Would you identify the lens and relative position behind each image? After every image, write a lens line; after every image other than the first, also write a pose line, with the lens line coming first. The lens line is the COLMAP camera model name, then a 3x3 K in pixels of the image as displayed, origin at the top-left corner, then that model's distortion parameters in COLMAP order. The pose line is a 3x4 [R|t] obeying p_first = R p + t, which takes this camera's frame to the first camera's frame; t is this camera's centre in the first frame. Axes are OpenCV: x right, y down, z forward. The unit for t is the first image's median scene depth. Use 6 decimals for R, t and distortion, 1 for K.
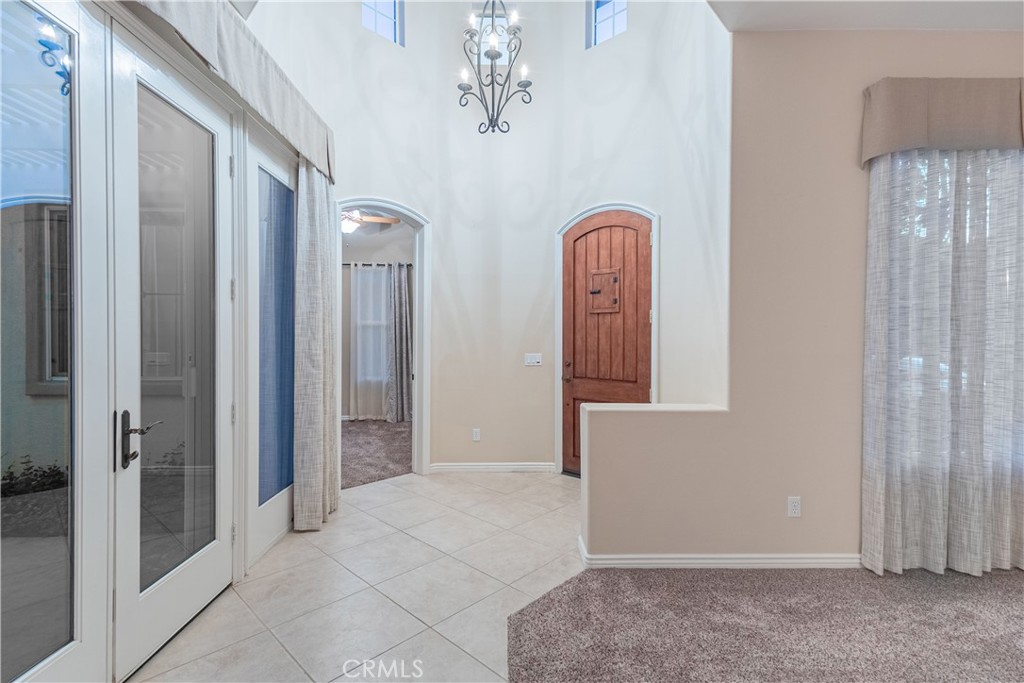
lens RADIAL K [[480.2, 0, 513.4], [0, 480.2, 339.4], [0, 0, 1]] dist [0.014051, -0.000614]
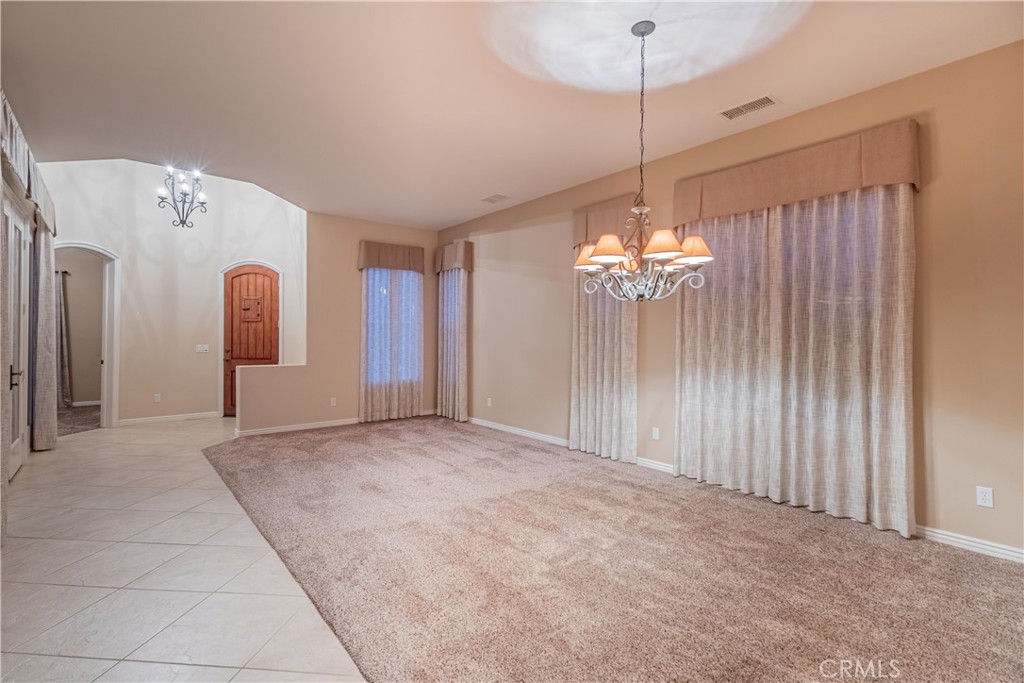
lens RADIAL K [[480.2, 0, 516.5], [0, 480.2, 334.6], [0, 0, 1]] dist [0.014051, -0.000614]
pose [[0.788342, 0.002620, 0.615232, -0.138938], [0.001614, 0.999979, -0.006327, 0.007172], [-0.615235, 0.005981, 0.788321, -1.029171]]
